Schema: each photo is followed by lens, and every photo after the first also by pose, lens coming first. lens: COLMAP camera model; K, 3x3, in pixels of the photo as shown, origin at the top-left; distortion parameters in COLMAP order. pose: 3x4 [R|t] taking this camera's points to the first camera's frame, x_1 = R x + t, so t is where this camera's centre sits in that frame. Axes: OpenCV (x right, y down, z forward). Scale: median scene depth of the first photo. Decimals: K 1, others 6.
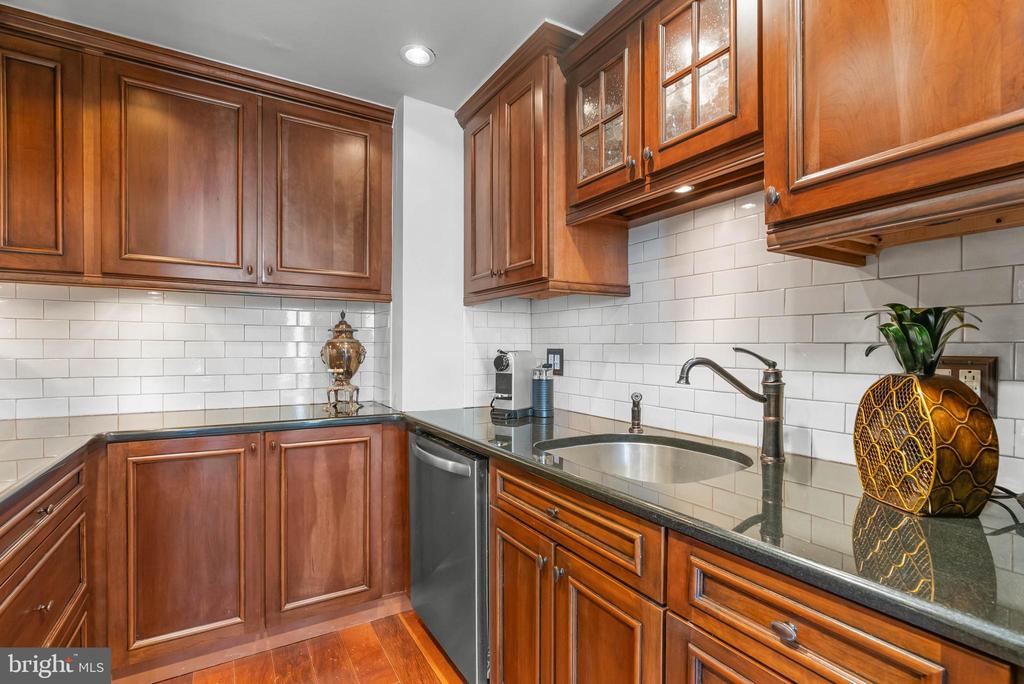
lens RADIAL K [[503.0, 0, 513.3], [0, 503.0, 357.3], [0, 0, 1]] dist [-0.004007, -0.000284]
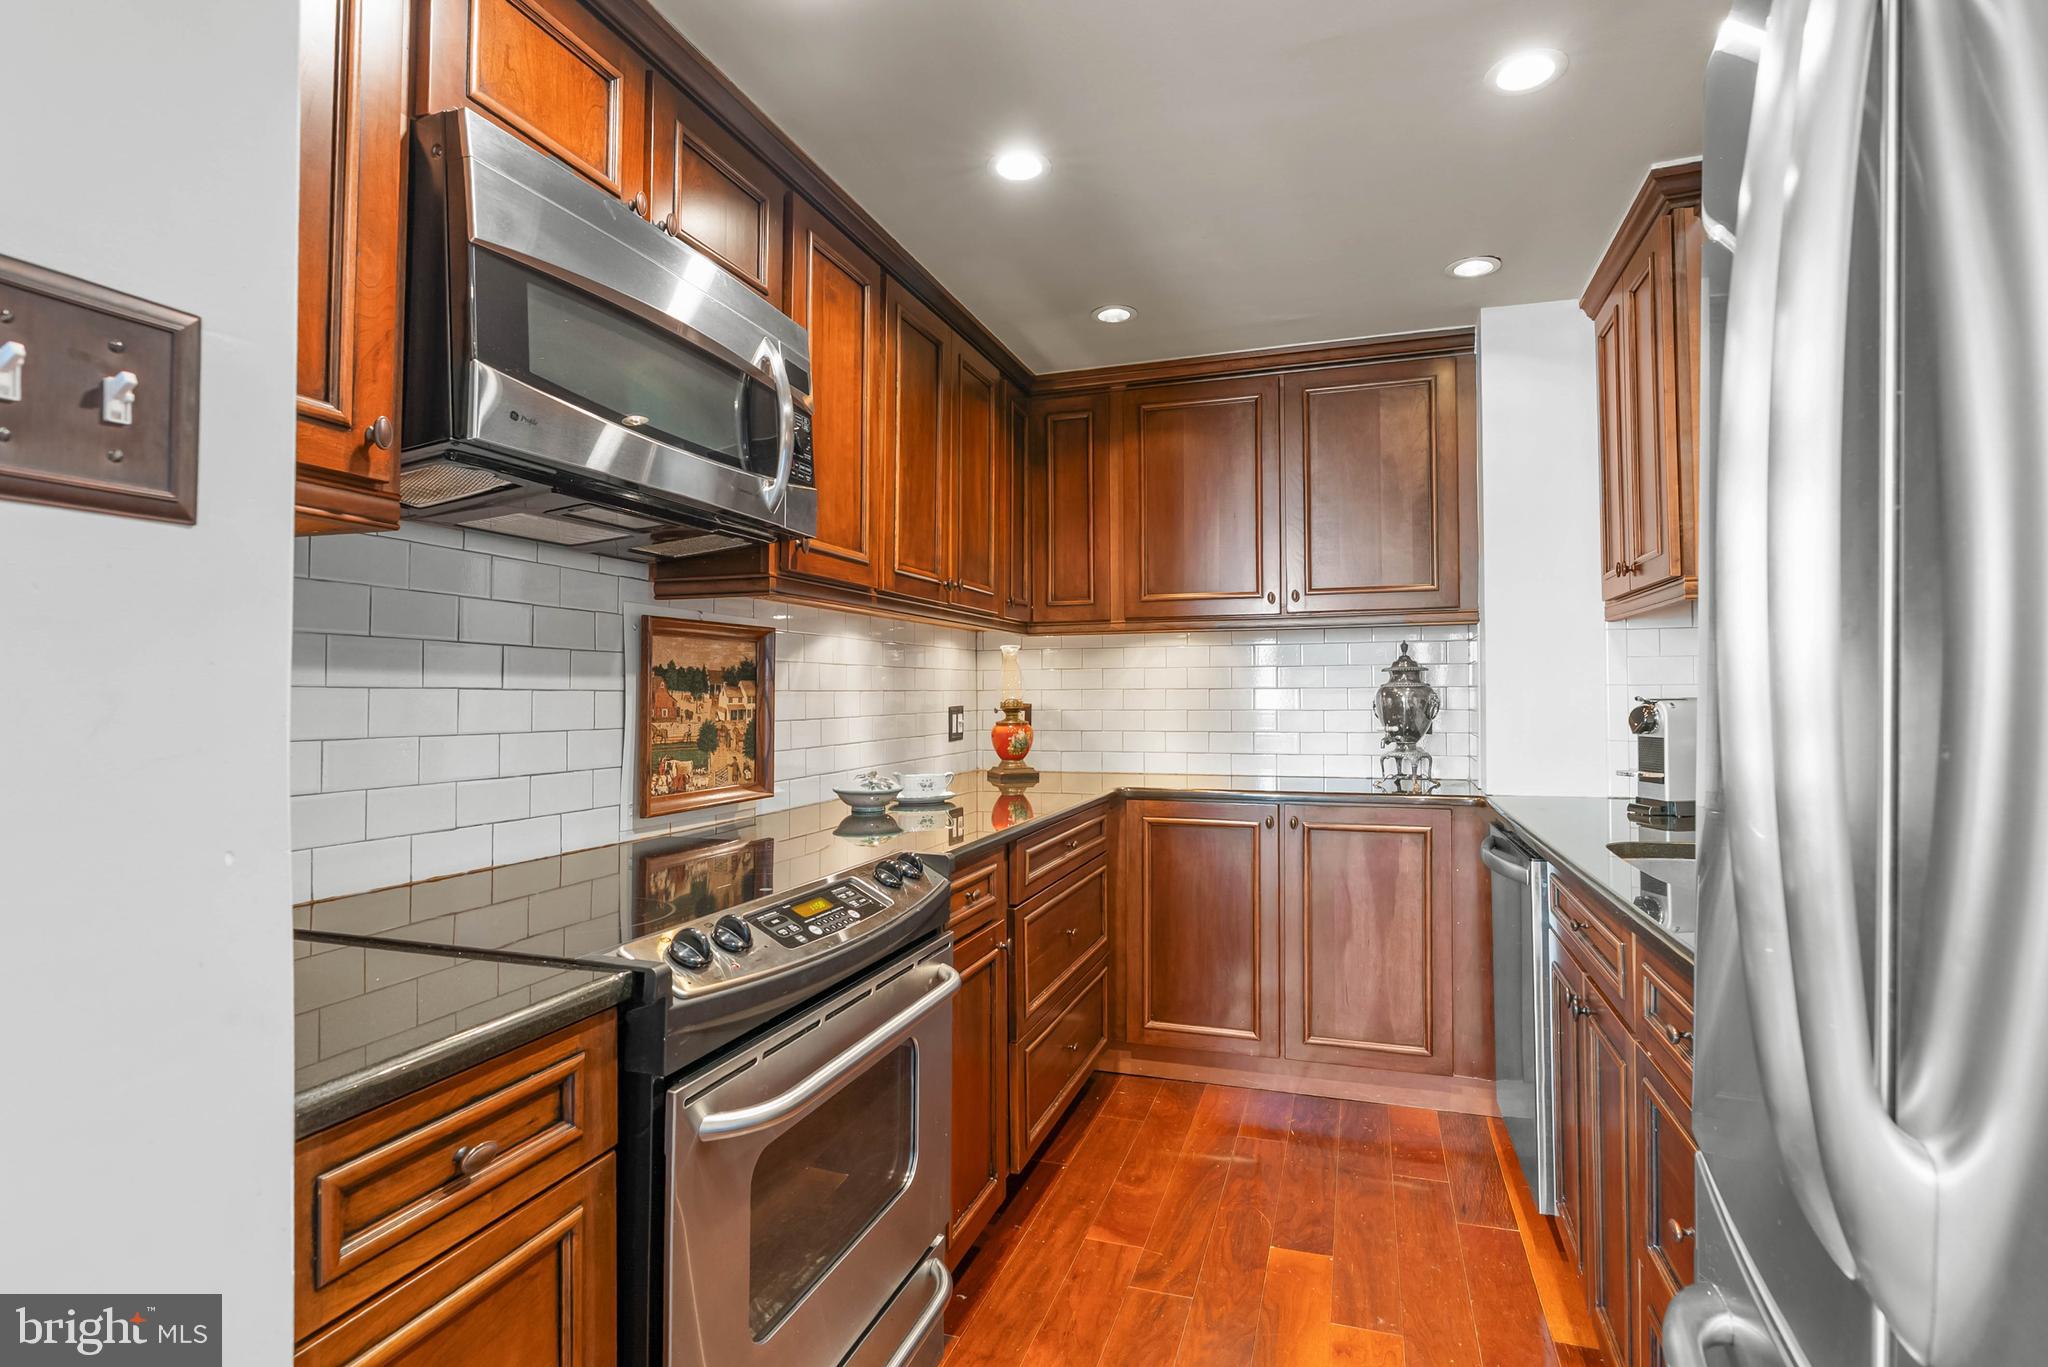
lens RADIAL K [[974.8, 0, 986.0], [0, 974.8, 676.0], [0, 0, 1]] dist [-0.020651, -0.000023]
pose [[0.635740, -0.023625, -0.771542, 0.353615], [-0.006001, 0.999350, -0.035546, 0.004948], [0.771880, 0.027228, 0.635185, -0.300616]]
